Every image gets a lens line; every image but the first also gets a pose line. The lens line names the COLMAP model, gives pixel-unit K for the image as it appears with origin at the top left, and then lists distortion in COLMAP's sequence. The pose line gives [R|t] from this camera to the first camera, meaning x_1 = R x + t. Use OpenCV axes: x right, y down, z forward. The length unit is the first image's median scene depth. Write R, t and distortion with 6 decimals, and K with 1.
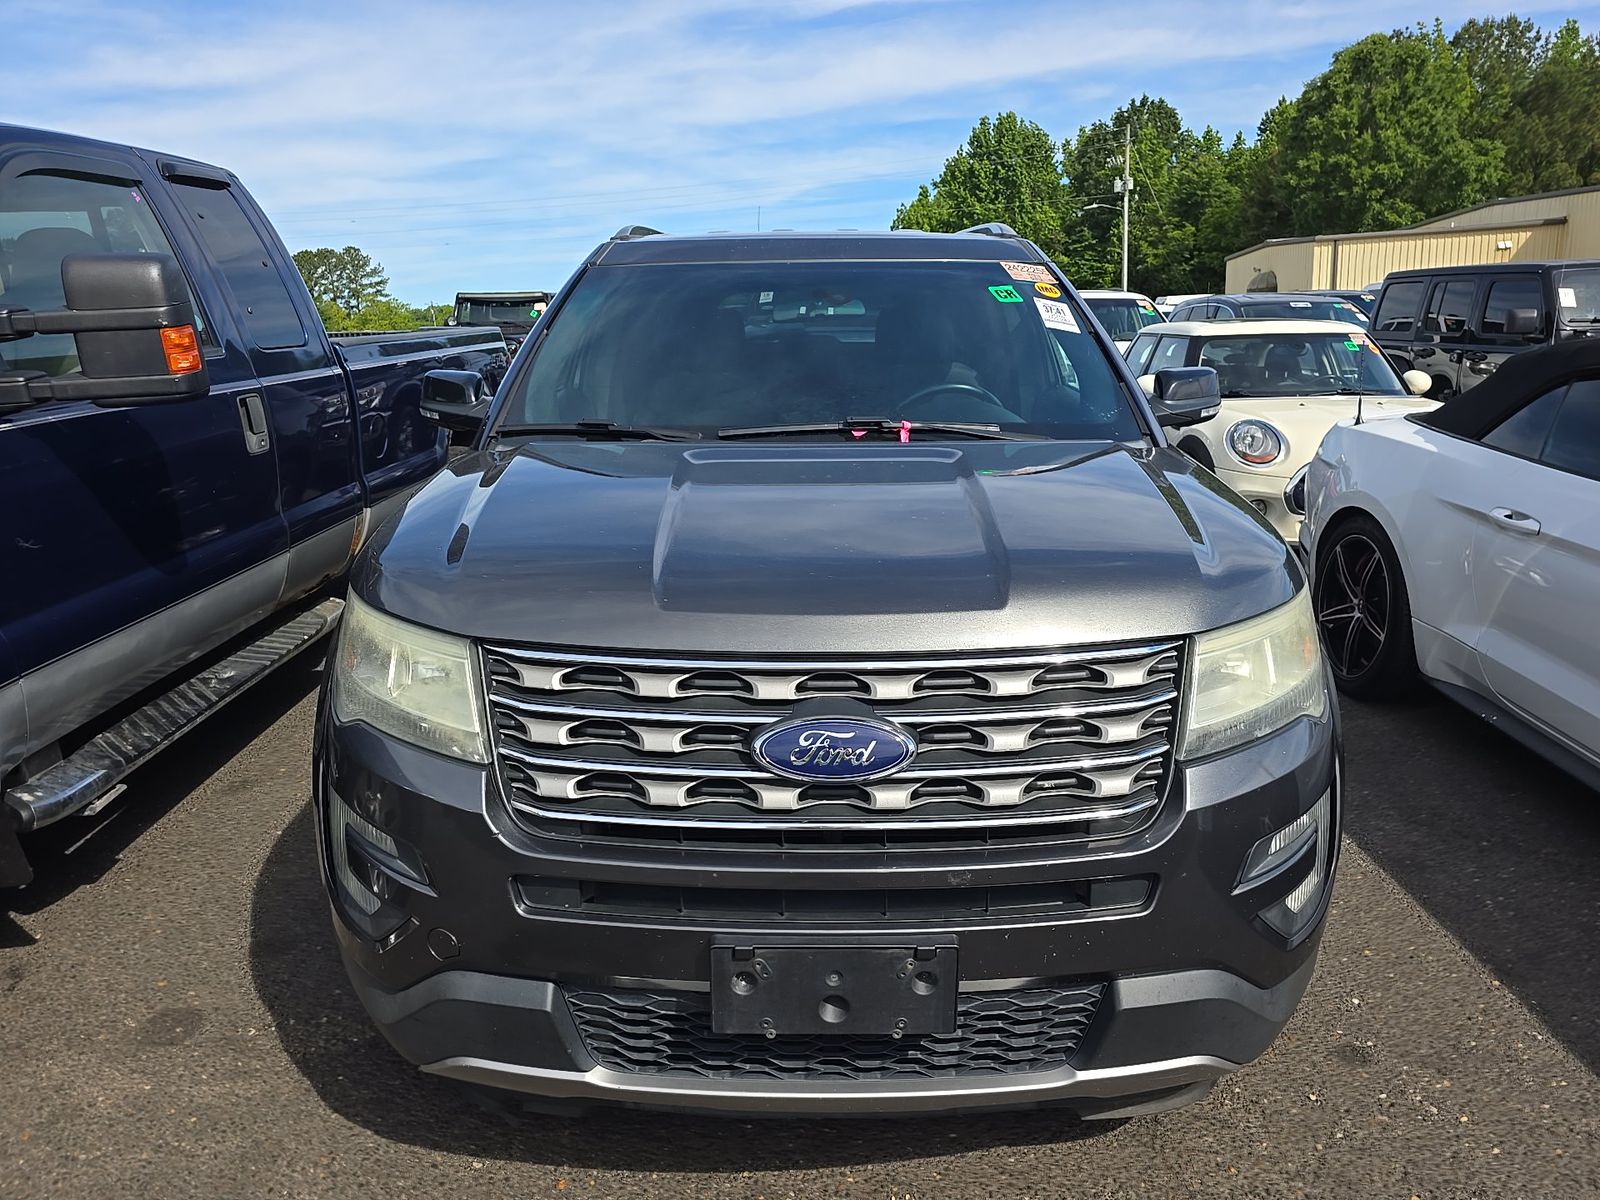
lens RADIAL K [[1139.4, 0, 807.7], [0, 1139.4, 605.1], [0, 0, 1]] dist [0.051265, -0.042545]
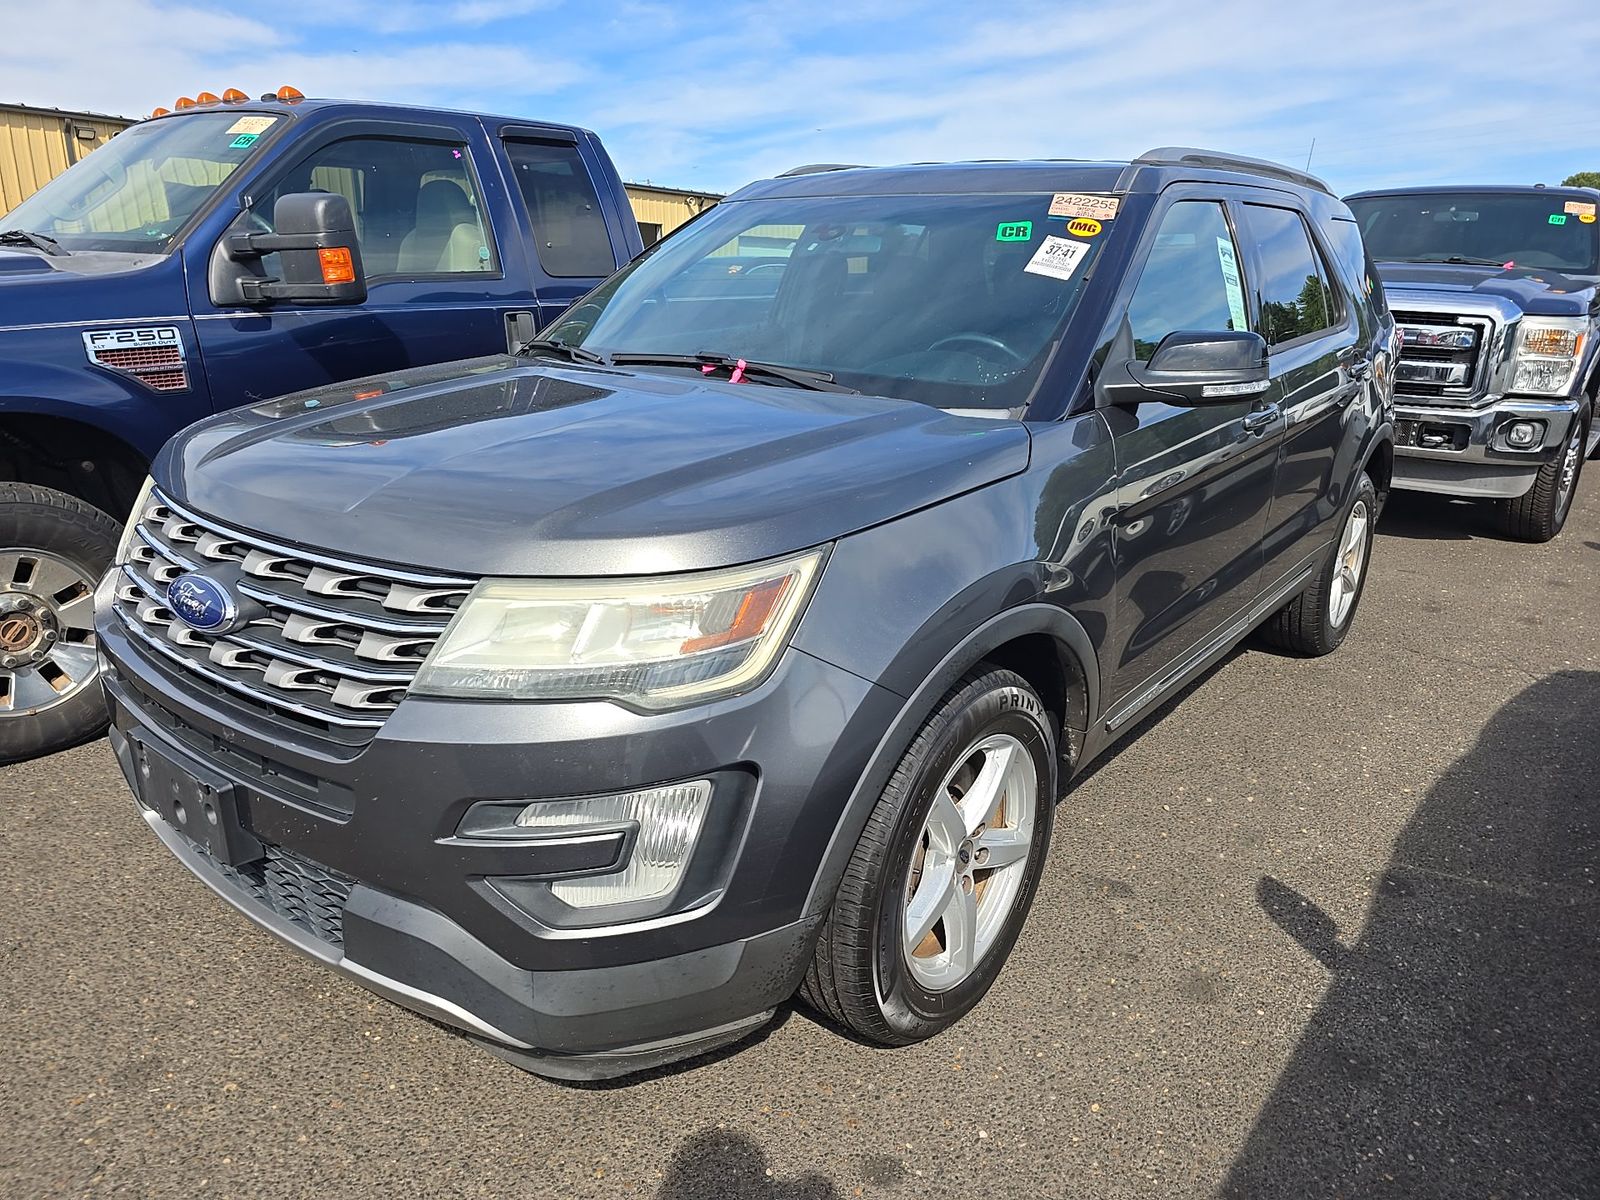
lens RADIAL K [[1139.4, 0, 801.3], [0, 1139.4, 603.0], [0, 0, 1]] dist [0.051265, -0.042545]
pose [[0.764507, 0.205136, -0.611105, 0.193782], [-0.183623, 0.978040, 0.098592, -0.016383], [0.617910, 0.036839, 0.785386, 0.070837]]
